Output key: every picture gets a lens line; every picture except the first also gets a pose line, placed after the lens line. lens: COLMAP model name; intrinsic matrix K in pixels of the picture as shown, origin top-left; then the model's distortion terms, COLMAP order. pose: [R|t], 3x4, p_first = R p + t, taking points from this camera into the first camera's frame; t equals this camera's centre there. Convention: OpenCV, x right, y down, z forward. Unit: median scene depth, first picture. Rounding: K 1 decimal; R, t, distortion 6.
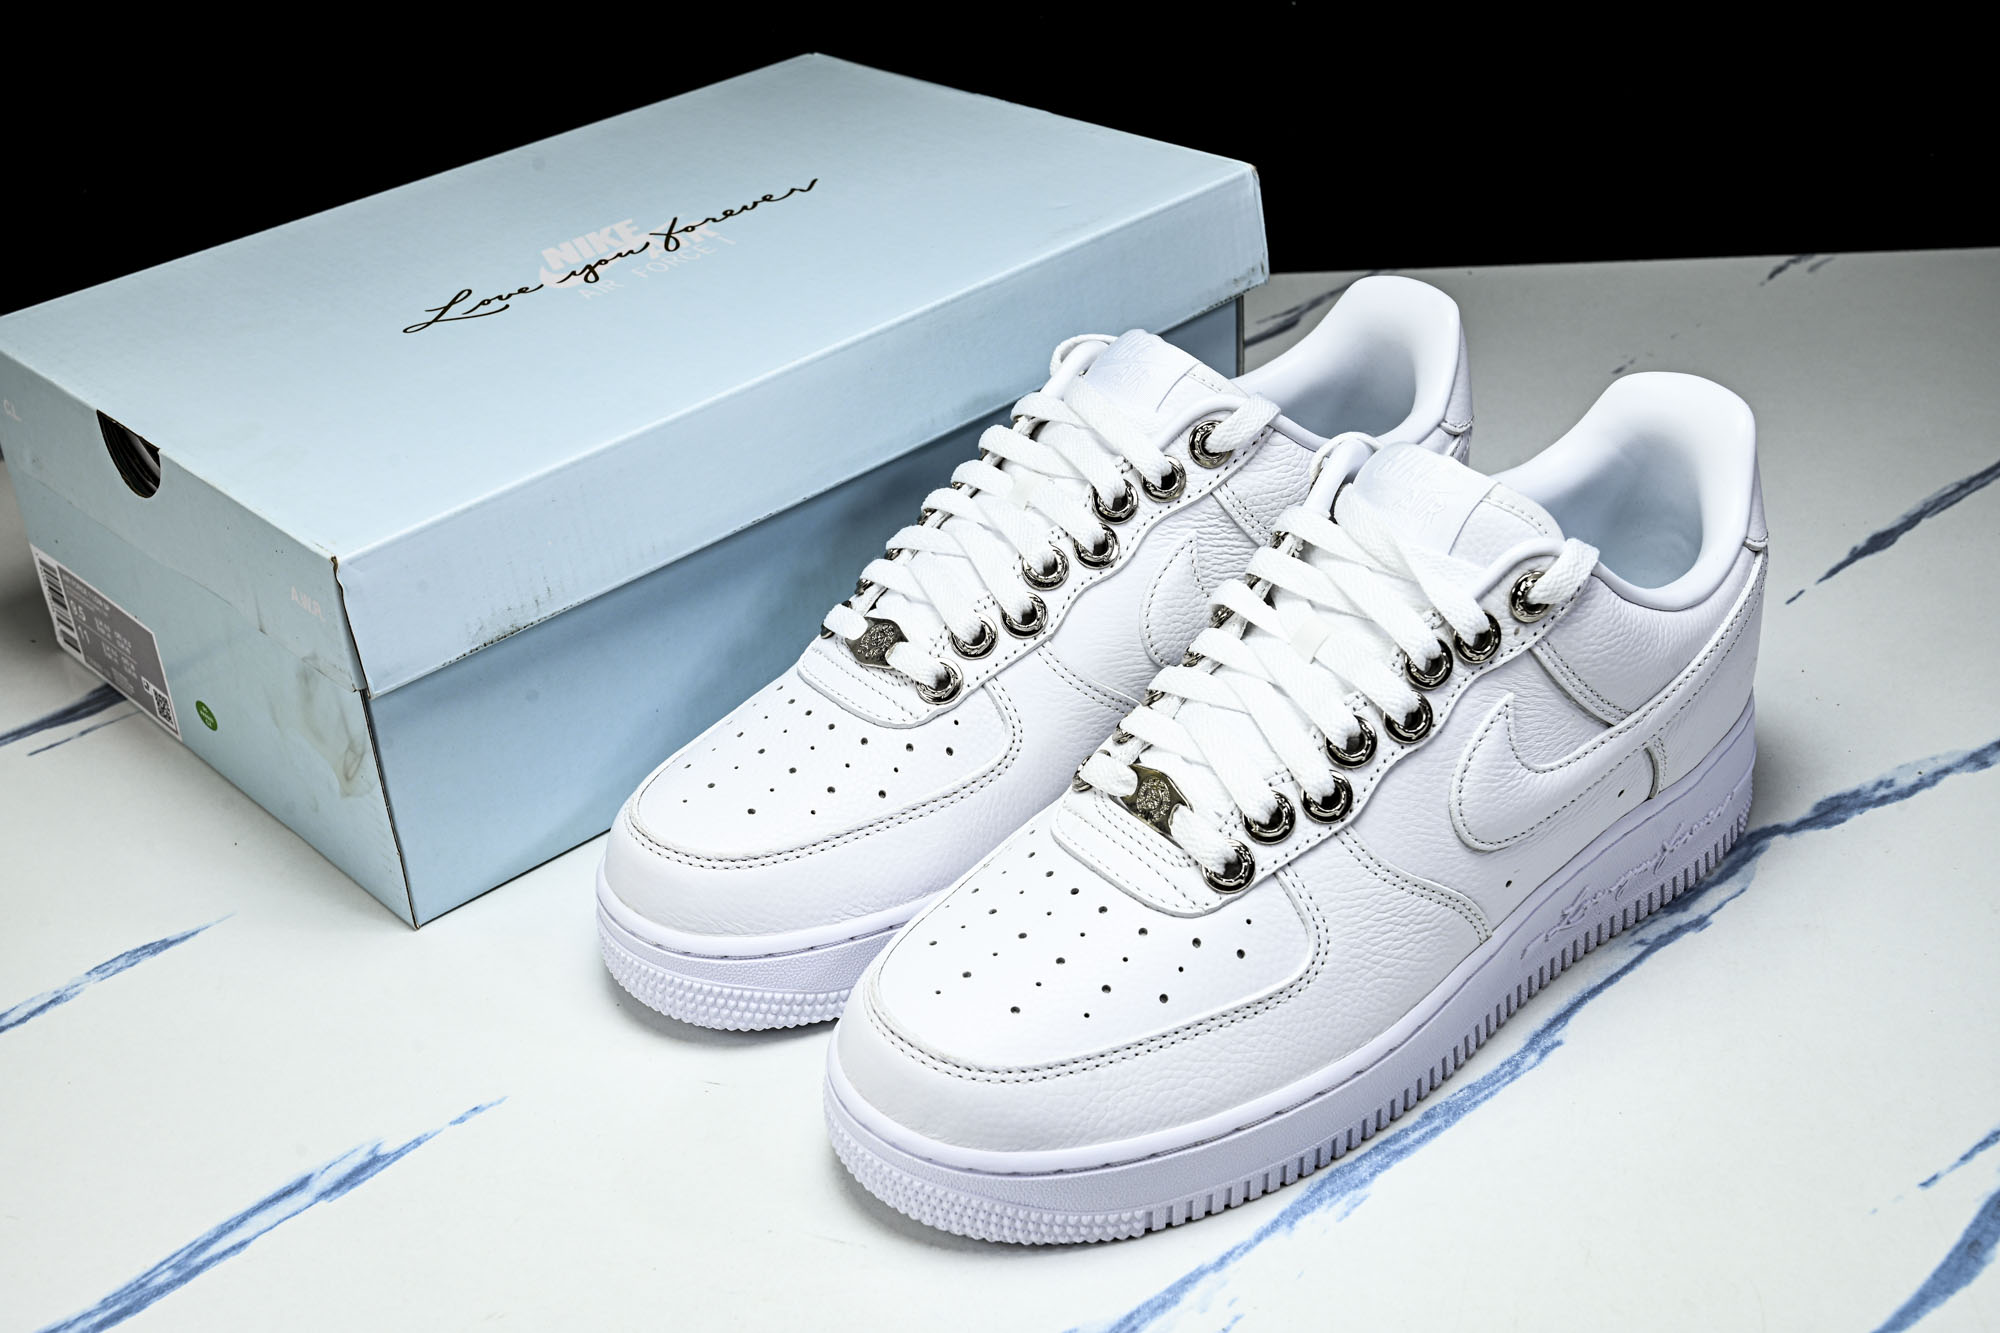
lens RADIAL K [[2692.3, 0, 1010.4], [0, 2692.3, 675.7], [0, 0, 1]] dist [0.003171, 0.000000]
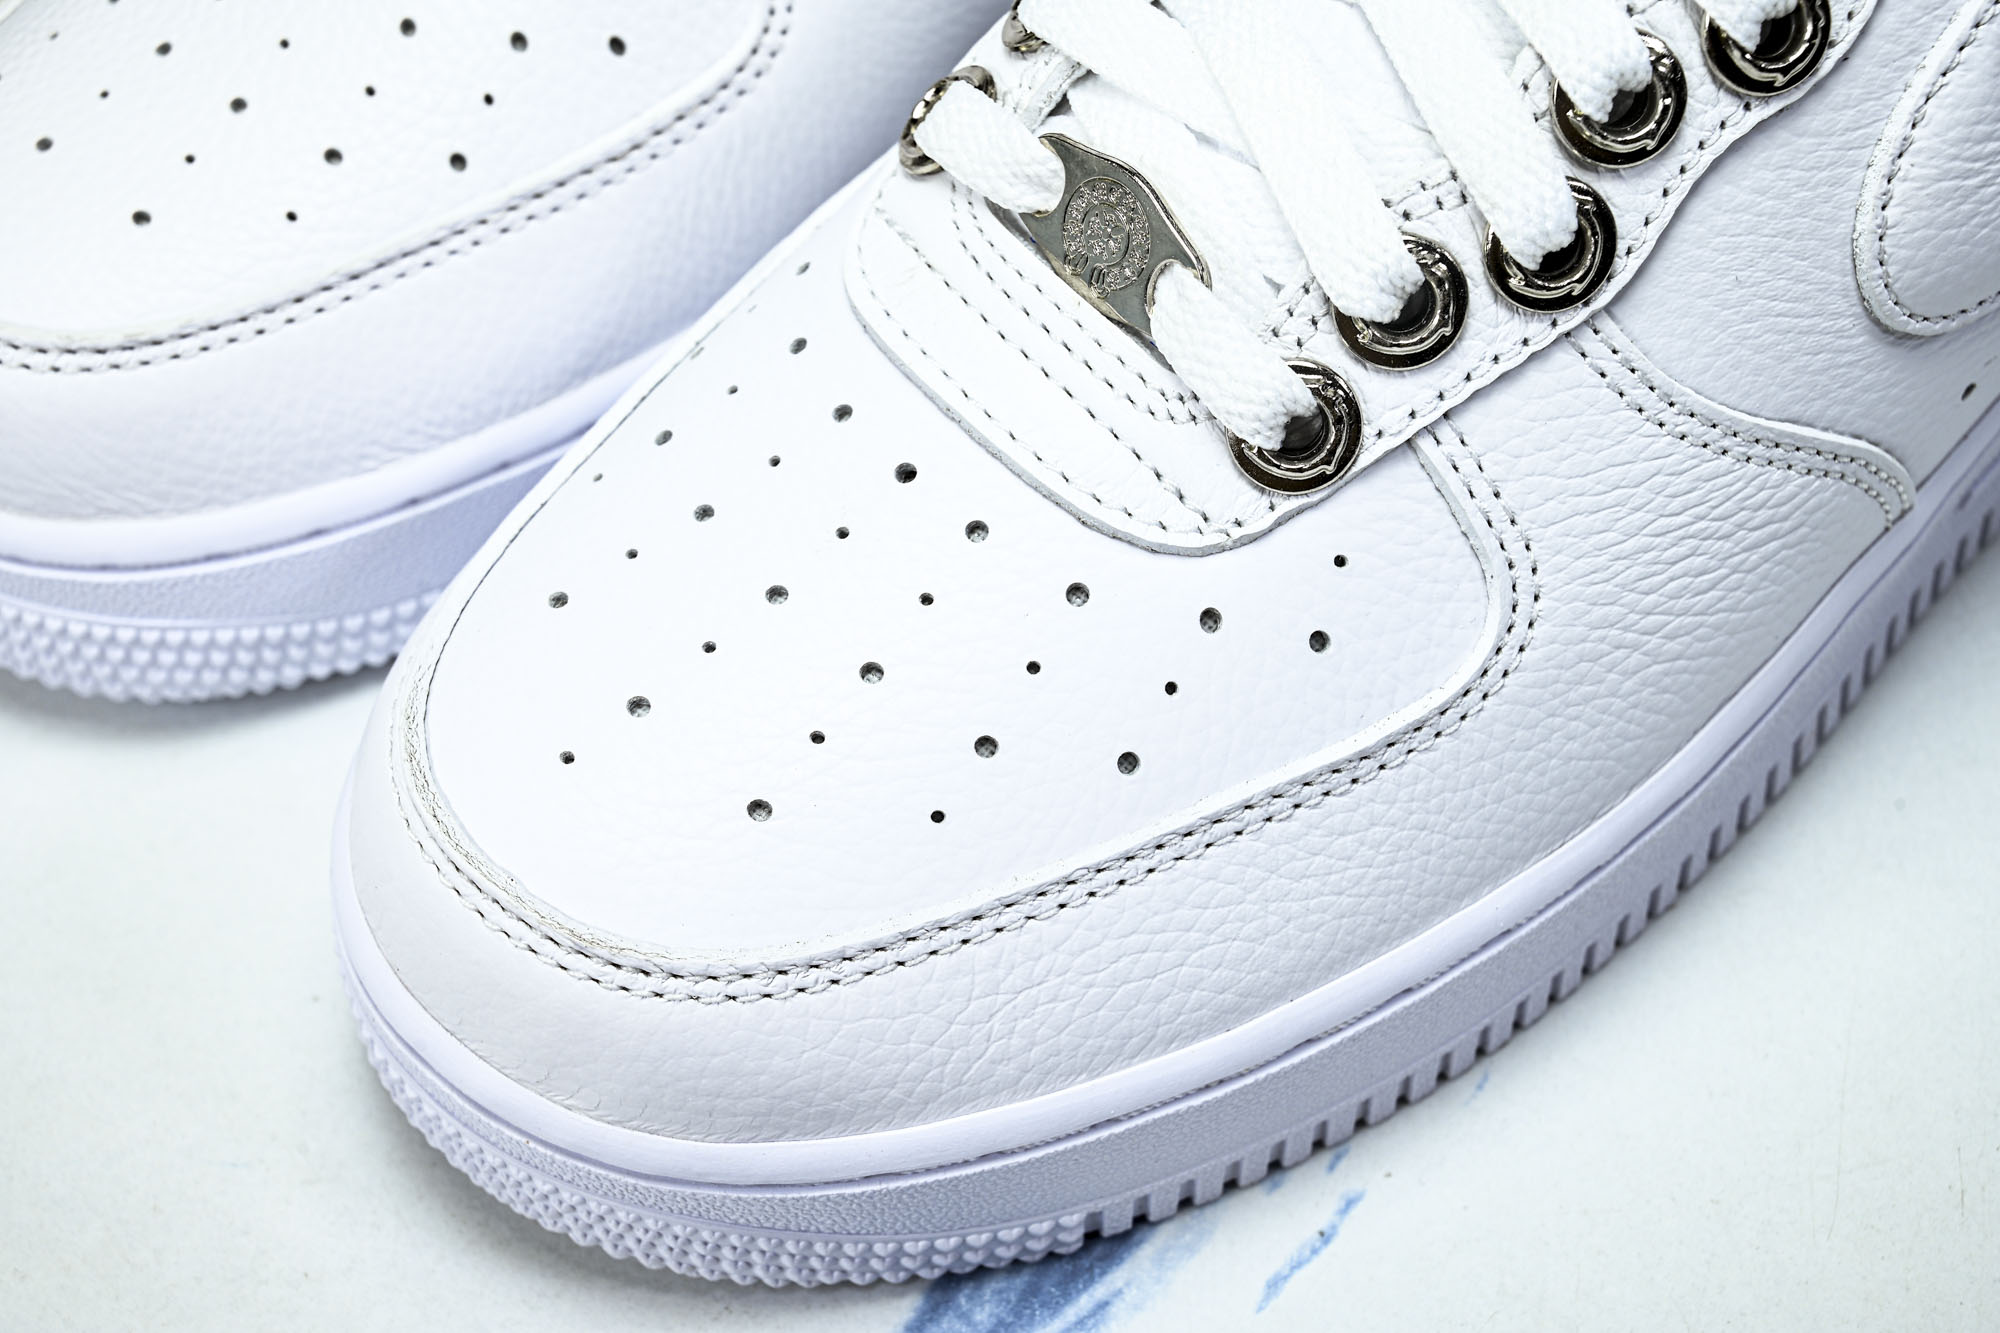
lens RADIAL K [[3331.7, 0, 966.8], [0, 3331.7, 687.5], [0, 0, 1]] dist [-0.011457, 0.000000]
pose [[0.999791, -0.020169, -0.003453, 0.033103], [0.020059, 0.932681, 0.360145, -0.067843], [-0.004043, -0.360139, 0.932890, 0.514366]]
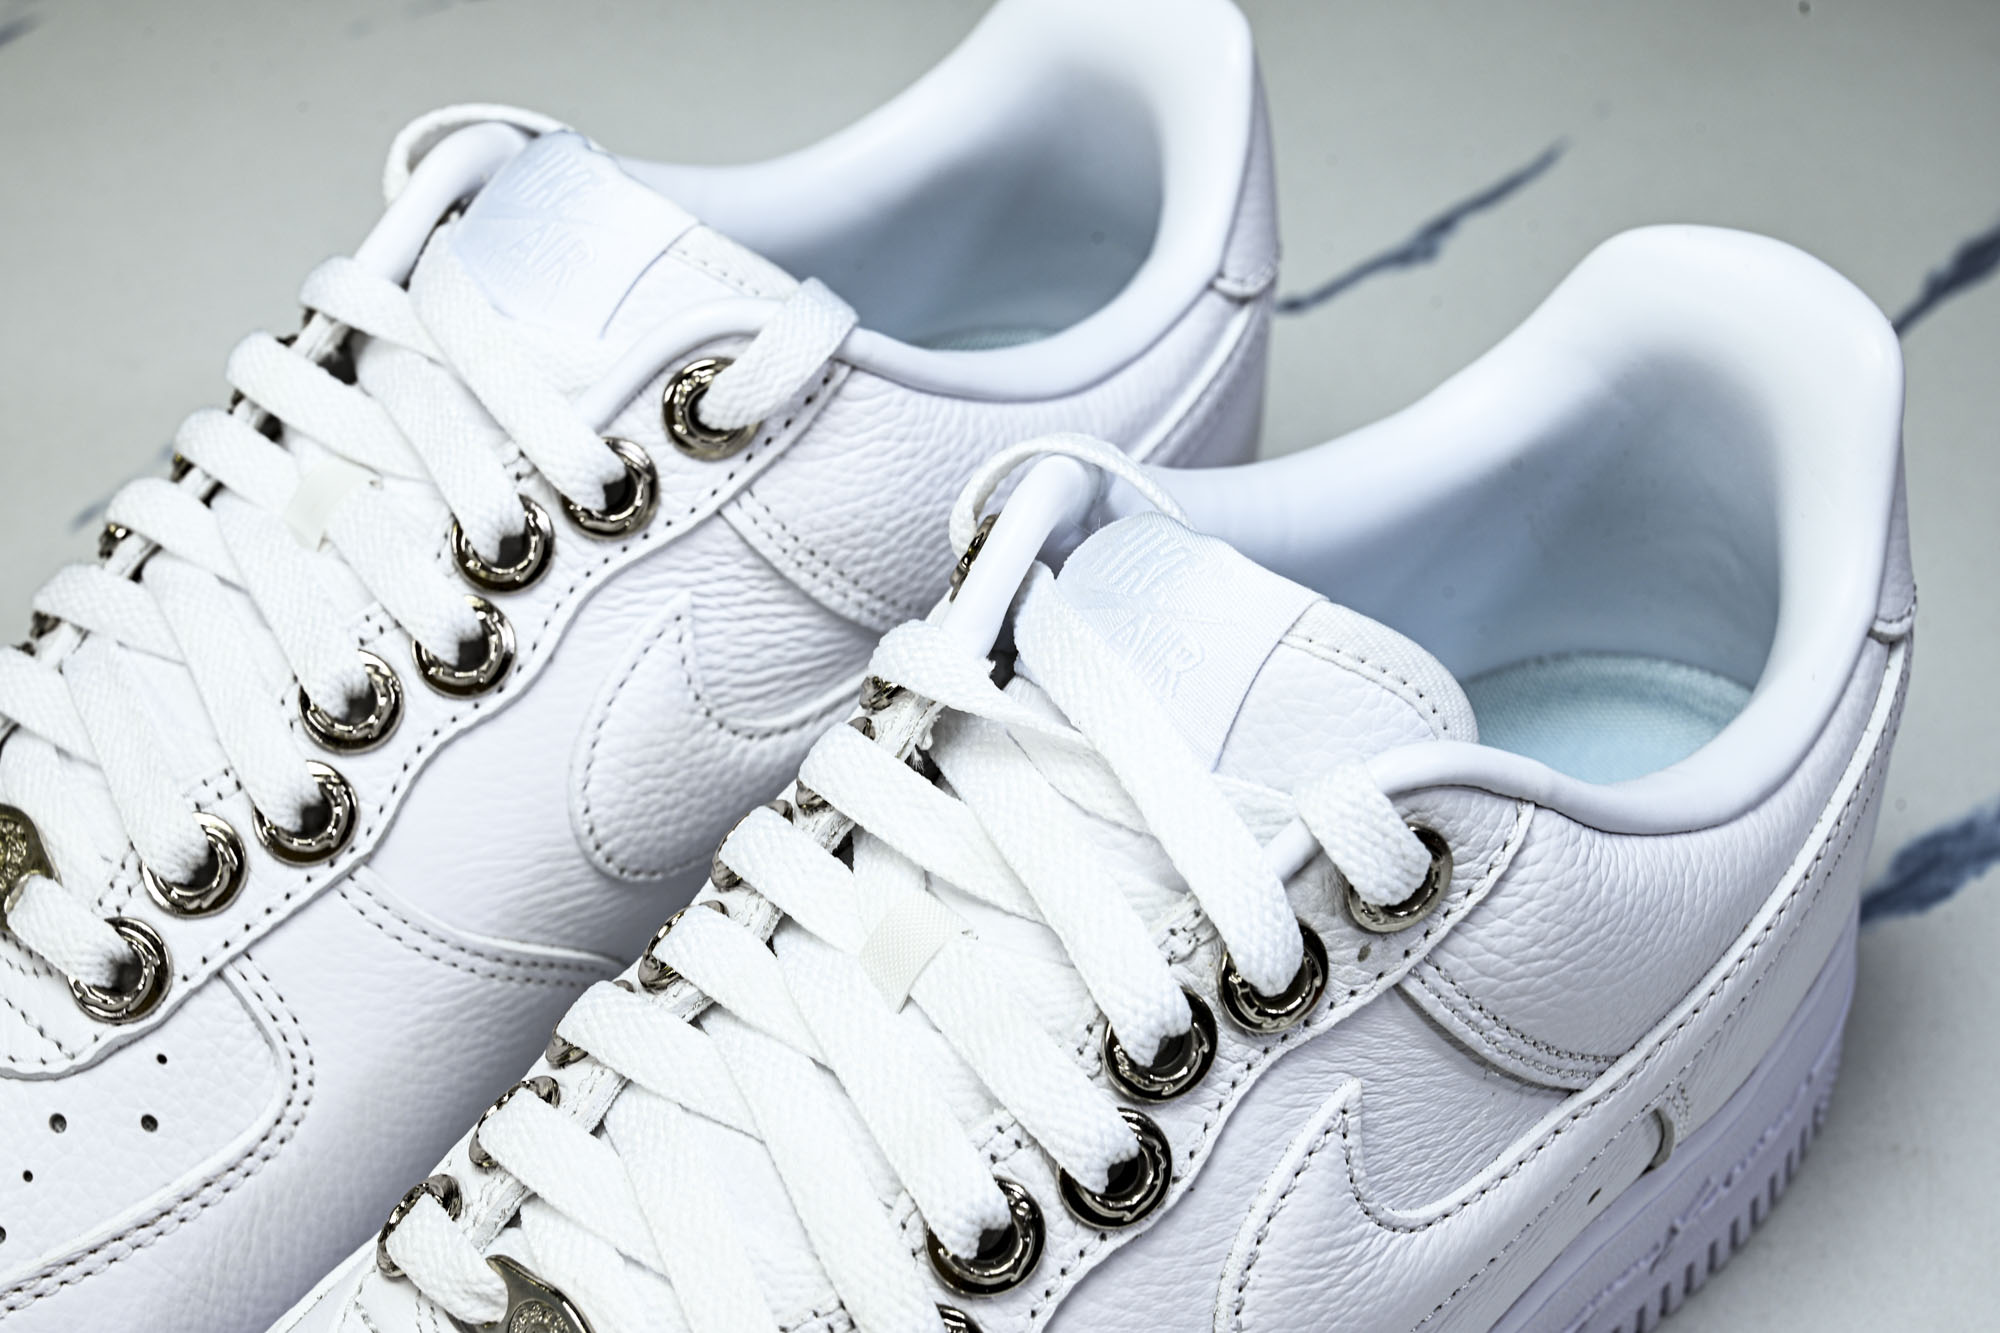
lens RADIAL K [[3331.7, 0, 981.9], [0, 3331.7, 726.1], [0, 0, 1]] dist [-0.011457, 0.000000]
pose [[0.998400, -0.028660, 0.048742, 0.099585], [0.018473, 0.980053, 0.197877, -0.157711], [-0.053441, -0.196660, 0.979014, 0.477753]]
